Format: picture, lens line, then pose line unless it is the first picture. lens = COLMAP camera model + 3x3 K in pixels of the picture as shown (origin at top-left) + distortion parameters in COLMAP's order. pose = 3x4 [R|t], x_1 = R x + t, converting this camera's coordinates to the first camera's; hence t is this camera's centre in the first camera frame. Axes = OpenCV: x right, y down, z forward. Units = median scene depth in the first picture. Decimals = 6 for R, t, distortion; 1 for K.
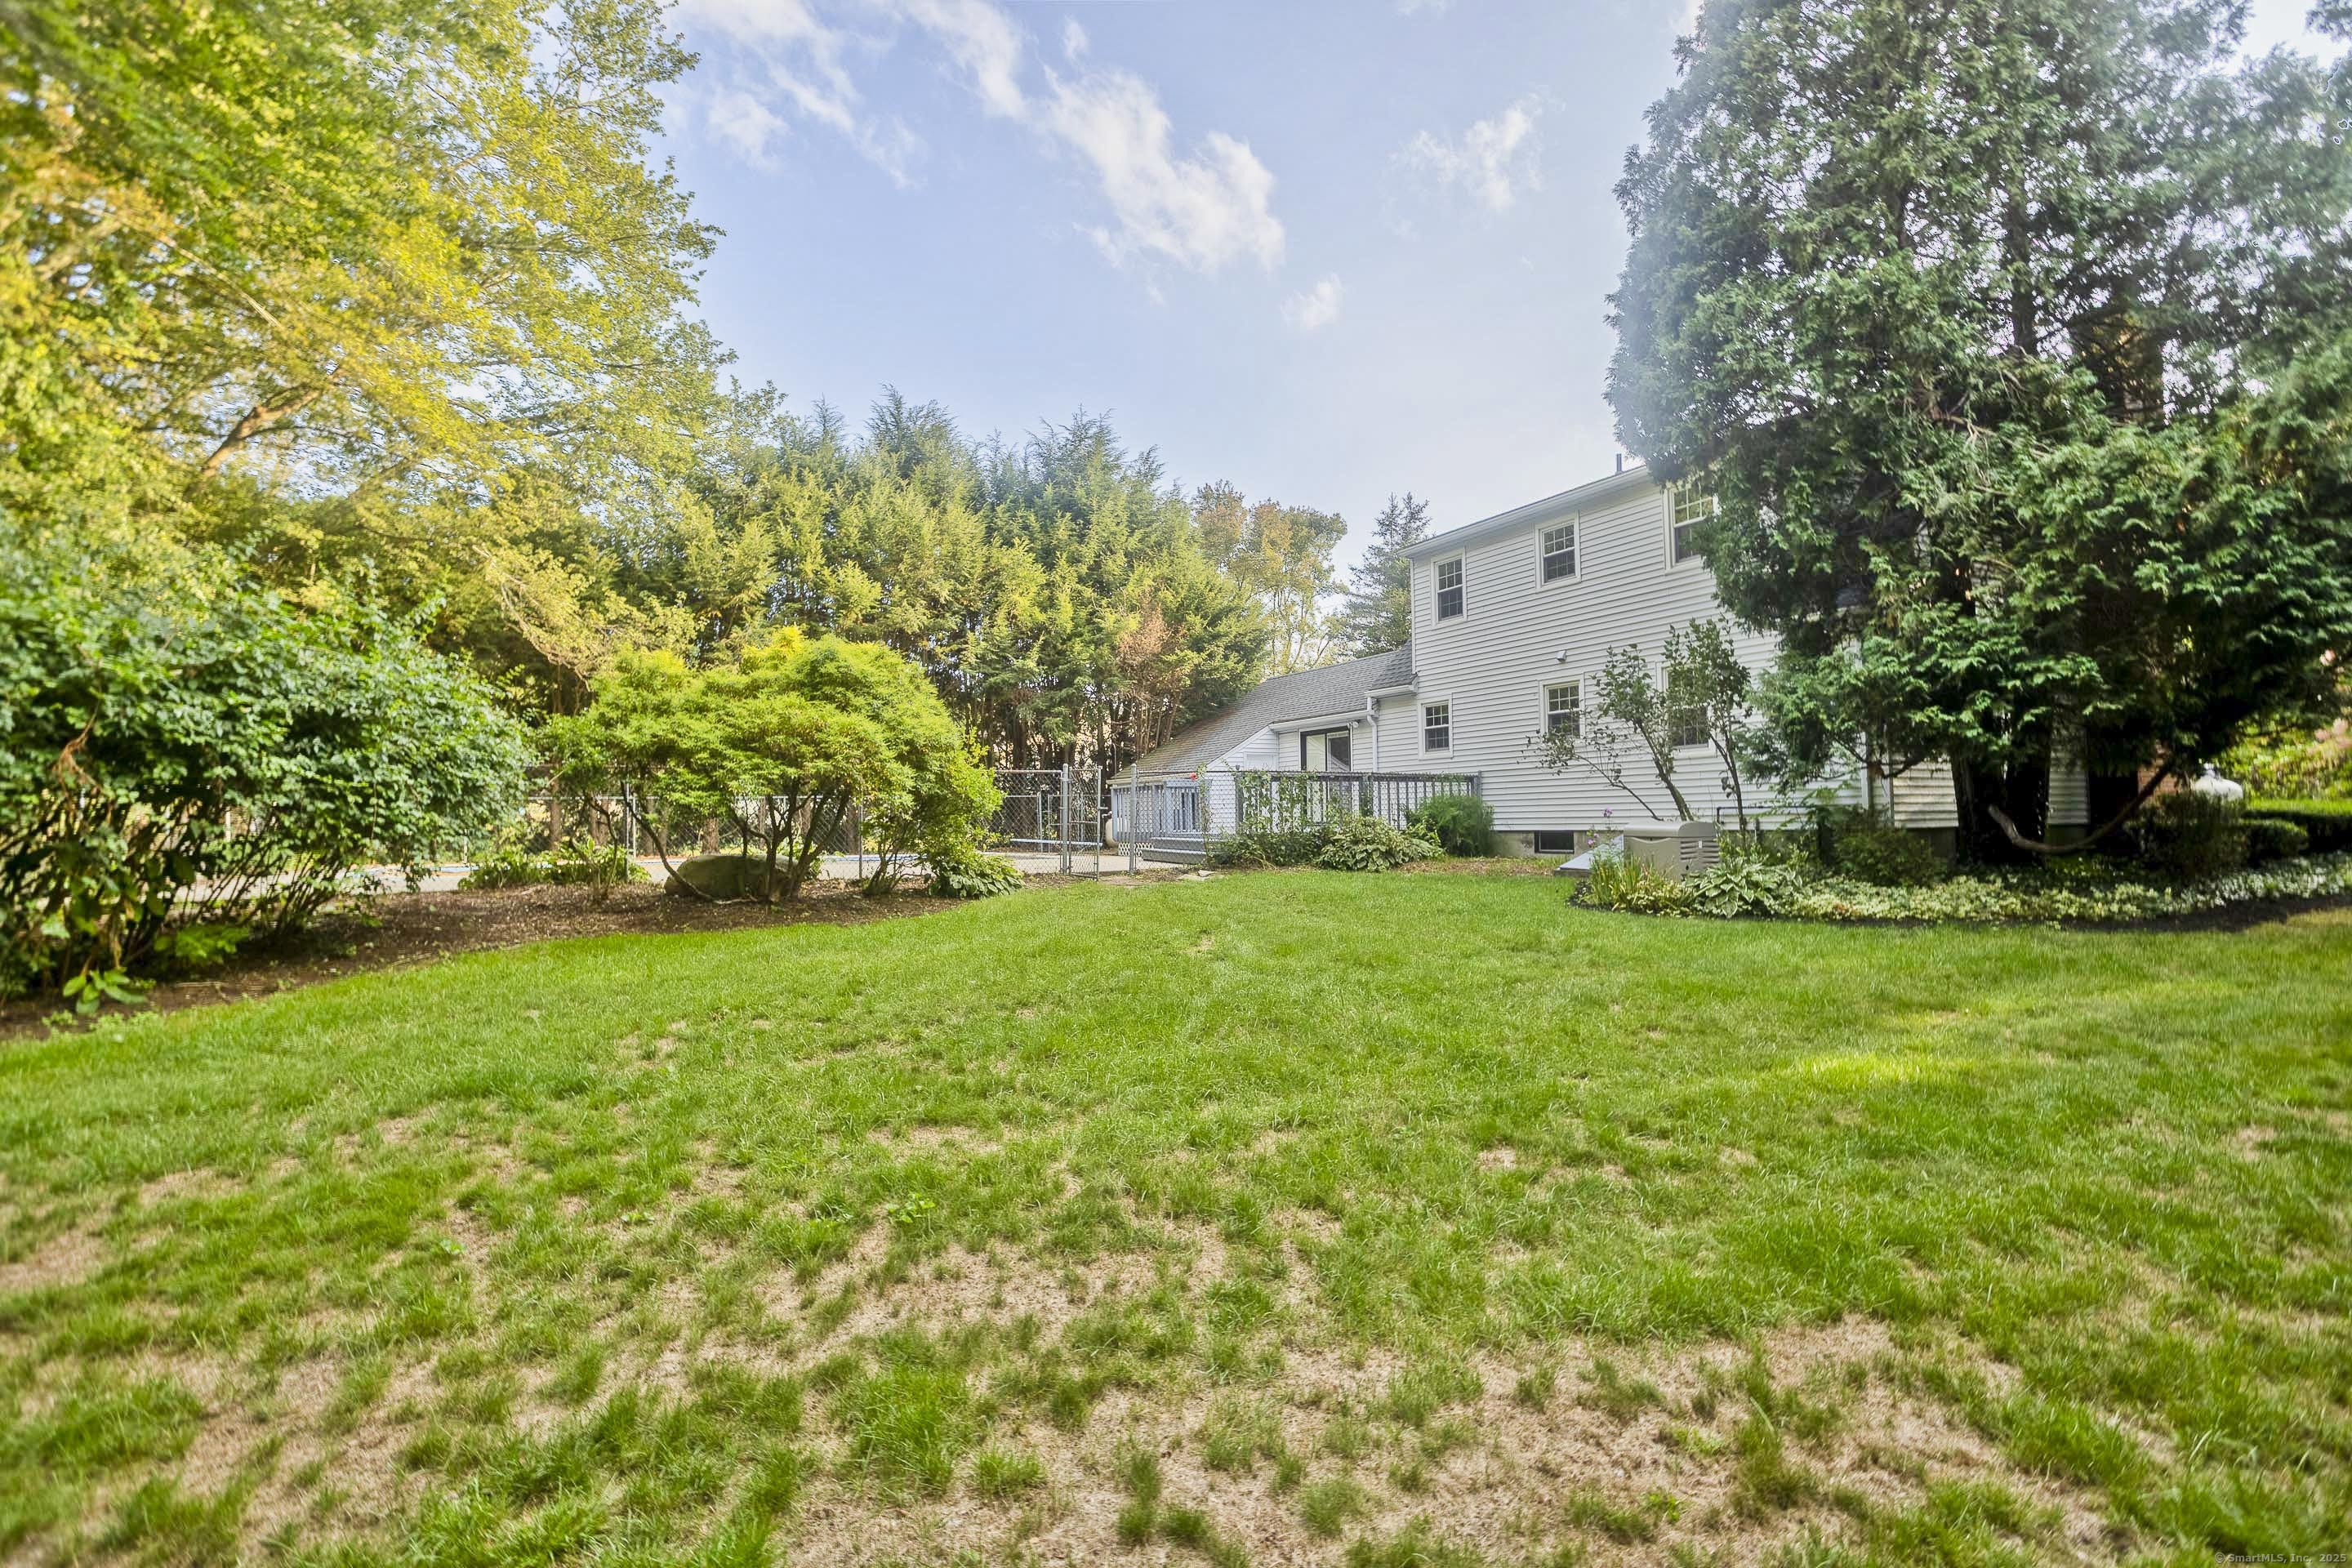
lens RADIAL K [[1156.0, 0, 1172.0], [0, 1156.0, 761.0], [0, 0, 1]] dist [-0.052809, 0.034173]
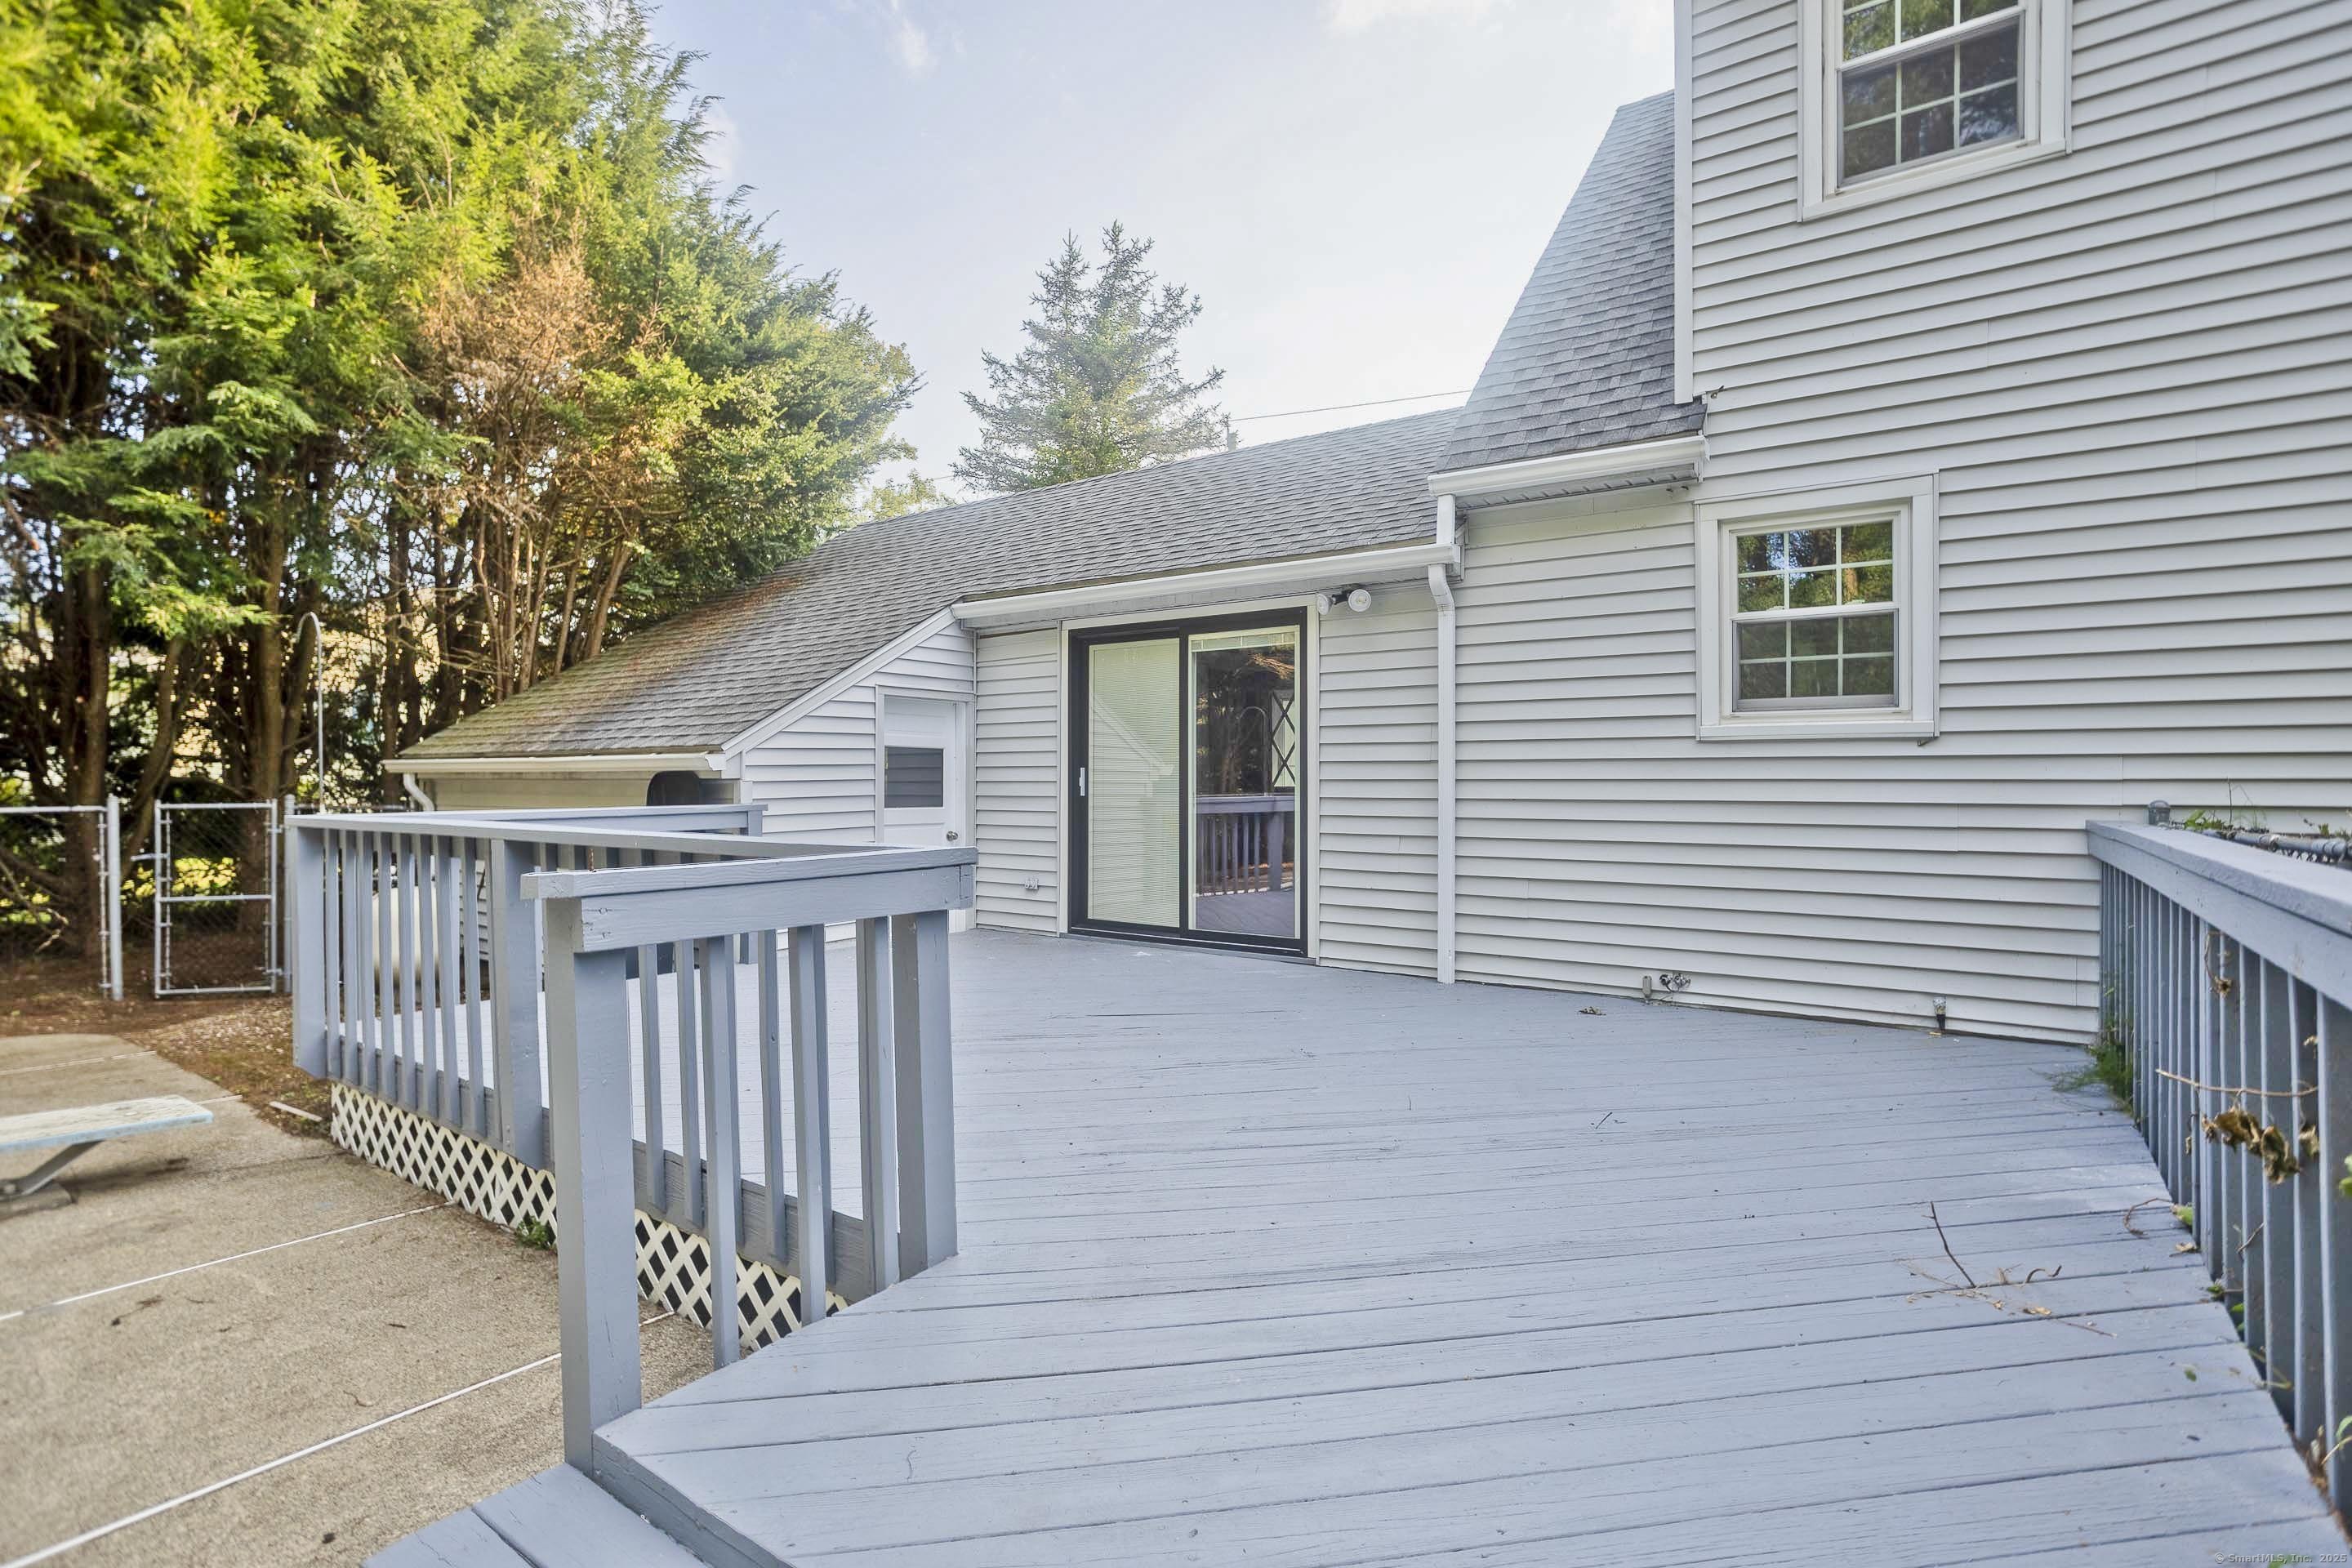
lens RADIAL K [[1156.0, 0, 1172.0], [0, 1156.0, 761.0], [0, 0, 1]] dist [-0.052809, 0.034173]
pose [[0.897746, 0.014685, 0.440269, 0.001069], [-0.030607, 0.999108, 0.029086, -0.000627], [-0.439450, -0.039587, 0.897395, 0.641526]]
